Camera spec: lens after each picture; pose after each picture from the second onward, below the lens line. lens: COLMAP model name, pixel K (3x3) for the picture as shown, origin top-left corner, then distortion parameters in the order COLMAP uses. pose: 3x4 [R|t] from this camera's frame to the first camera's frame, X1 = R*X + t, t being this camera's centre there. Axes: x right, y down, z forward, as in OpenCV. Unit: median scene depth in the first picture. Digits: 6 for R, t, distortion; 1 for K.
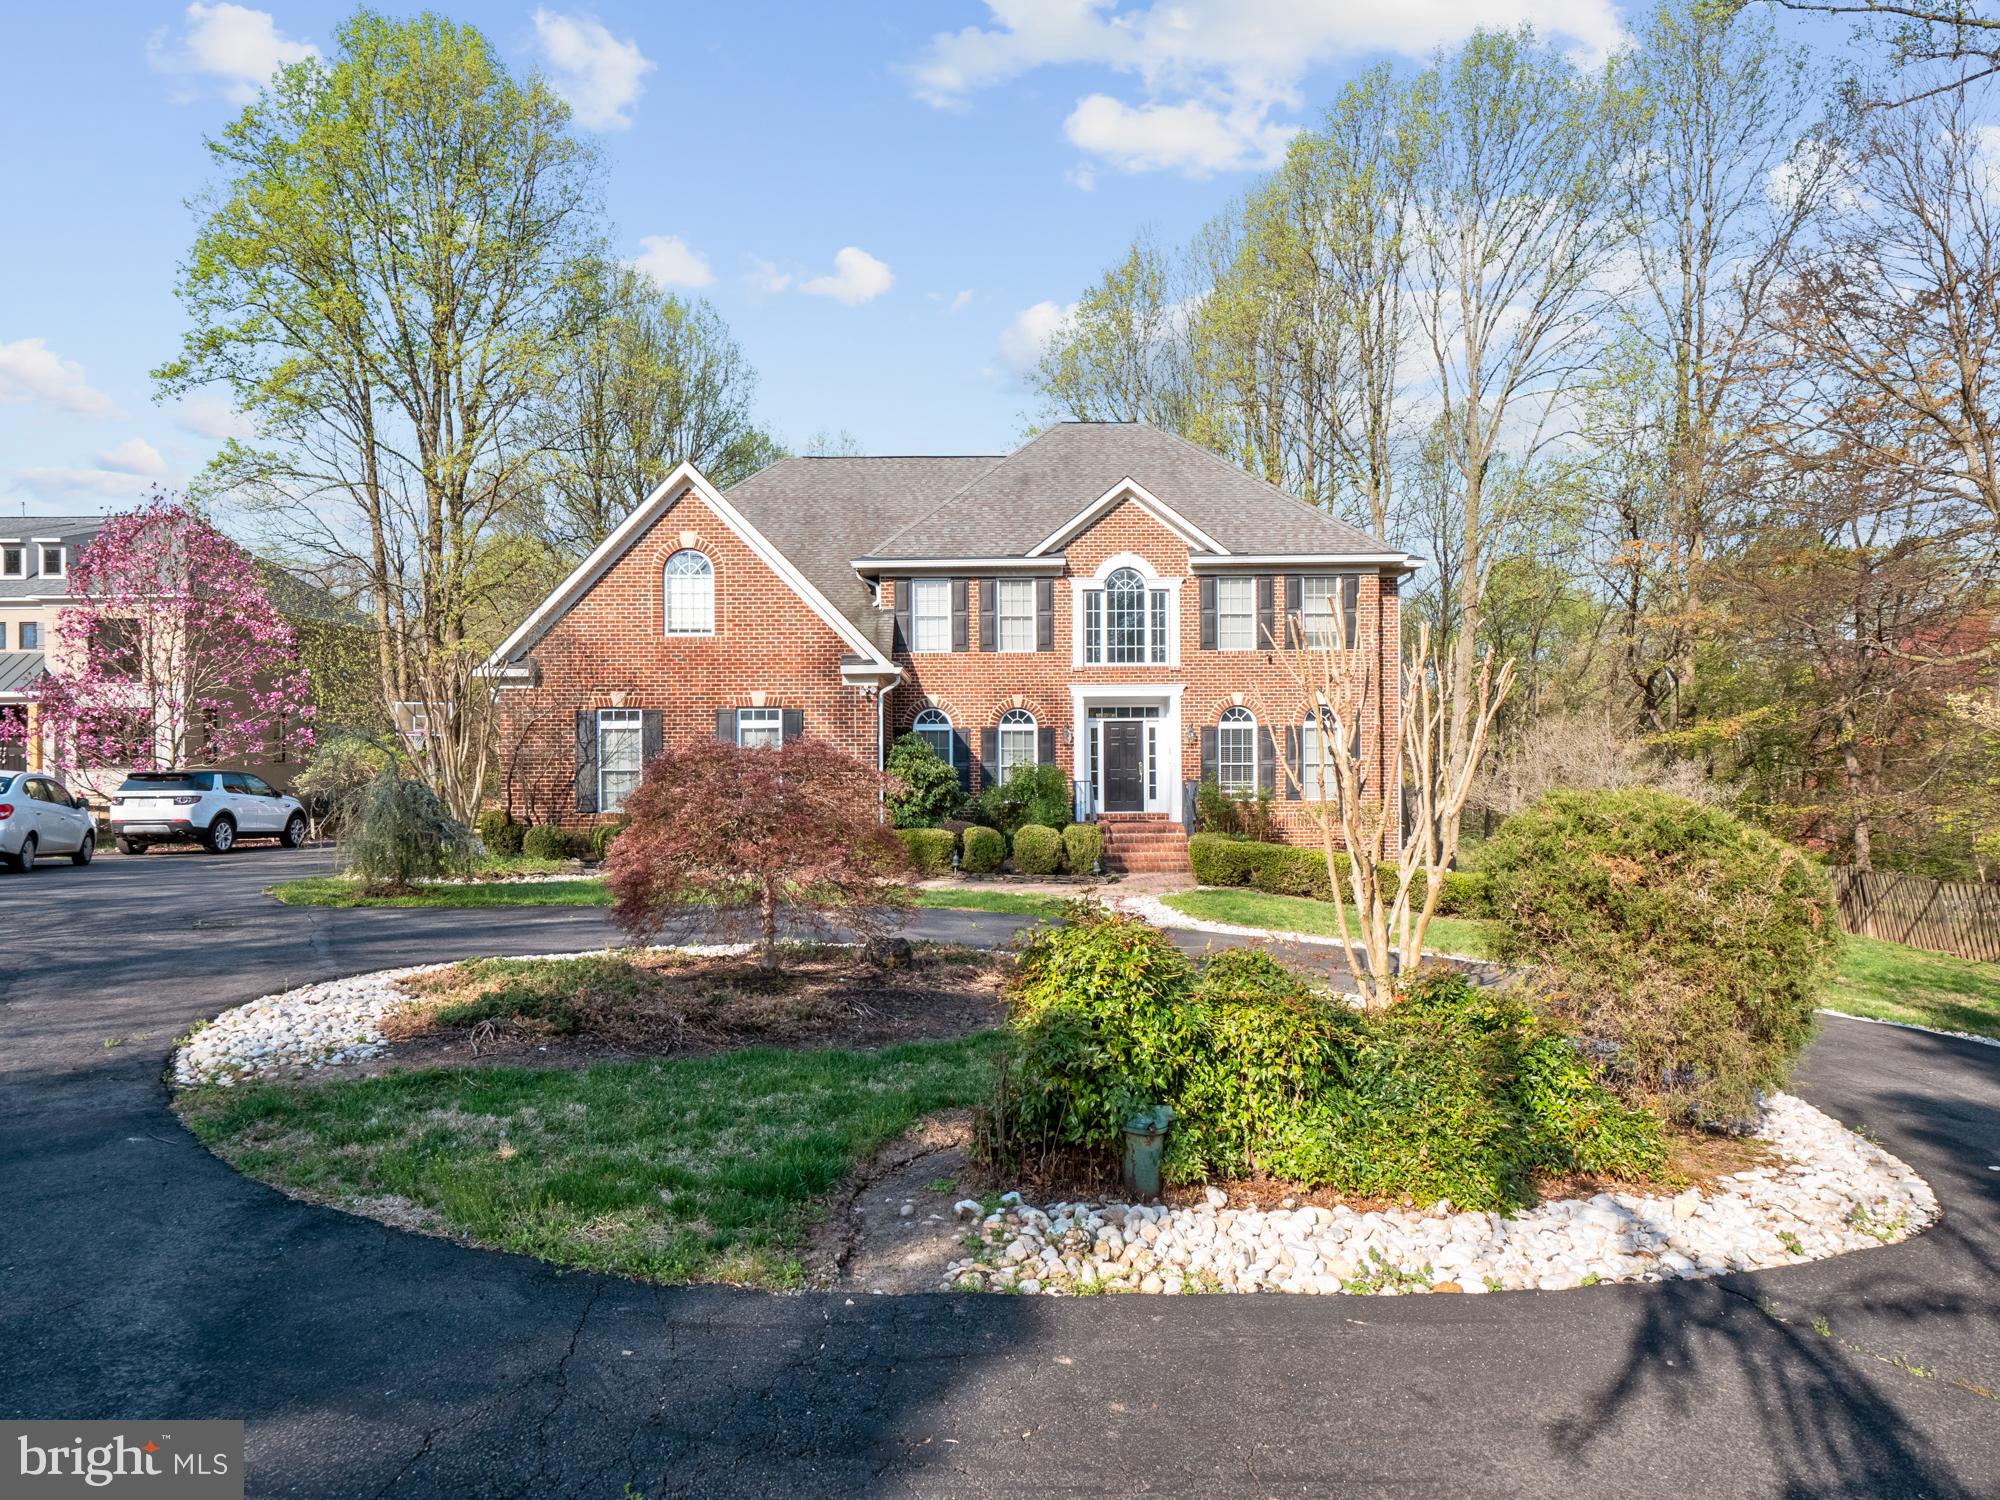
lens RADIAL K [[1203.2, 0, 1000.0], [0, 1203.2, 750.0], [0, 0, 1]] dist [0.000588, -0.000371]
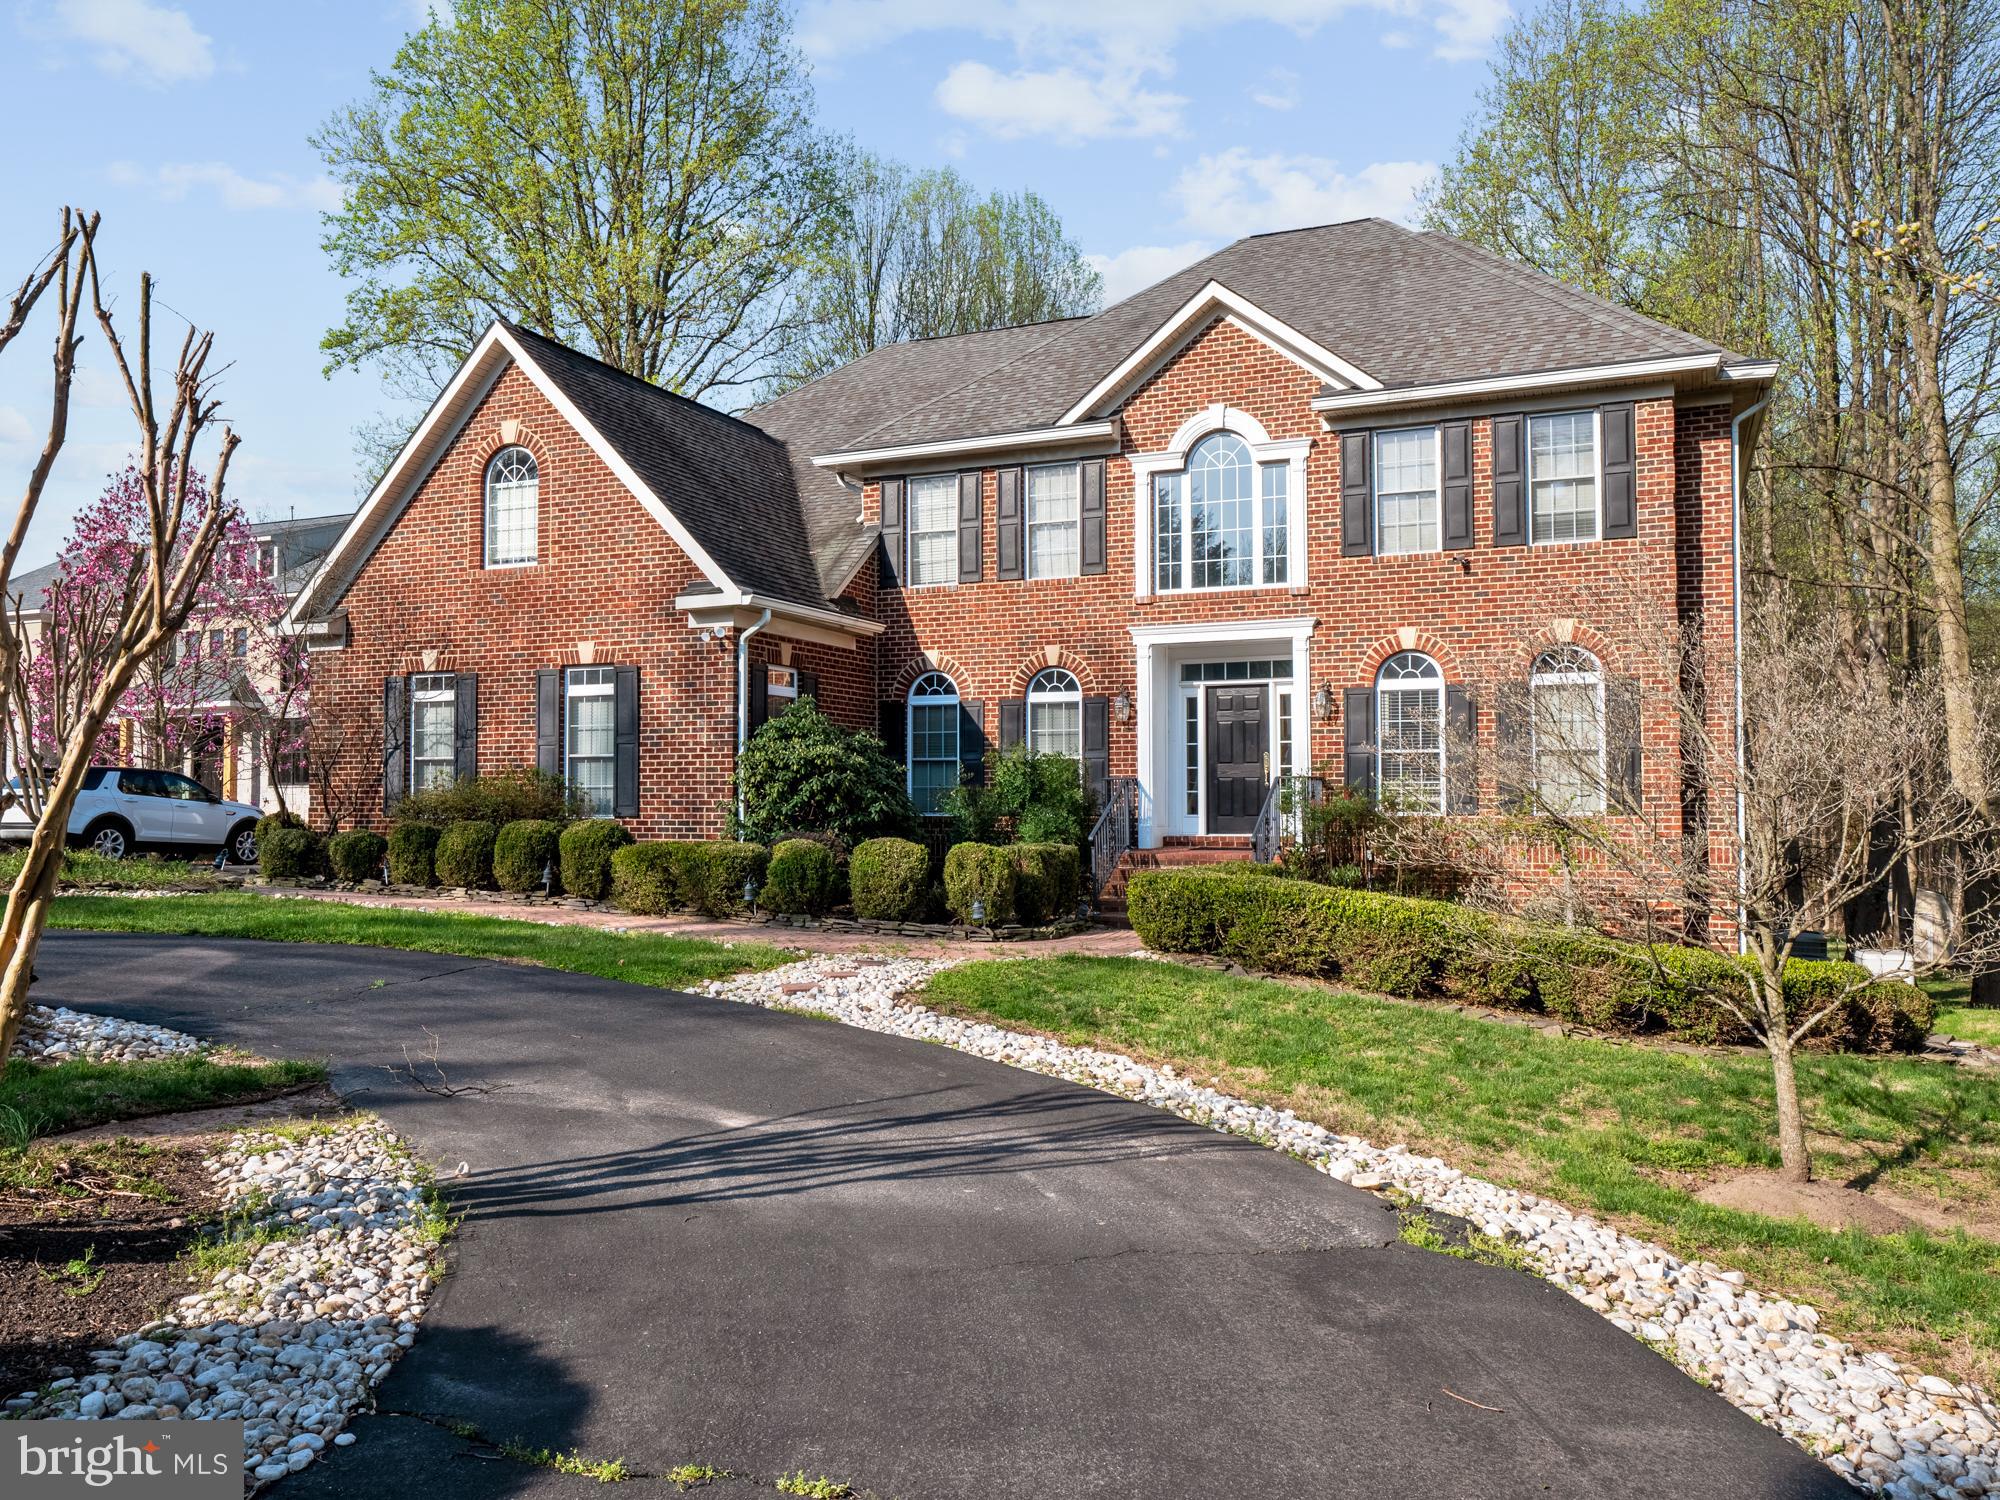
lens RADIAL K [[1528.9, 0, 1000.0], [0, 1528.9, 750.0], [0, 0, 1]] dist [-0.013787, -0.001674]
pose [[0.917328, -0.010433, -0.397995, 0.307931], [-0.001199, 0.999580, -0.028968, 0.032247], [0.398130, 0.027051, 0.916930, 0.253909]]
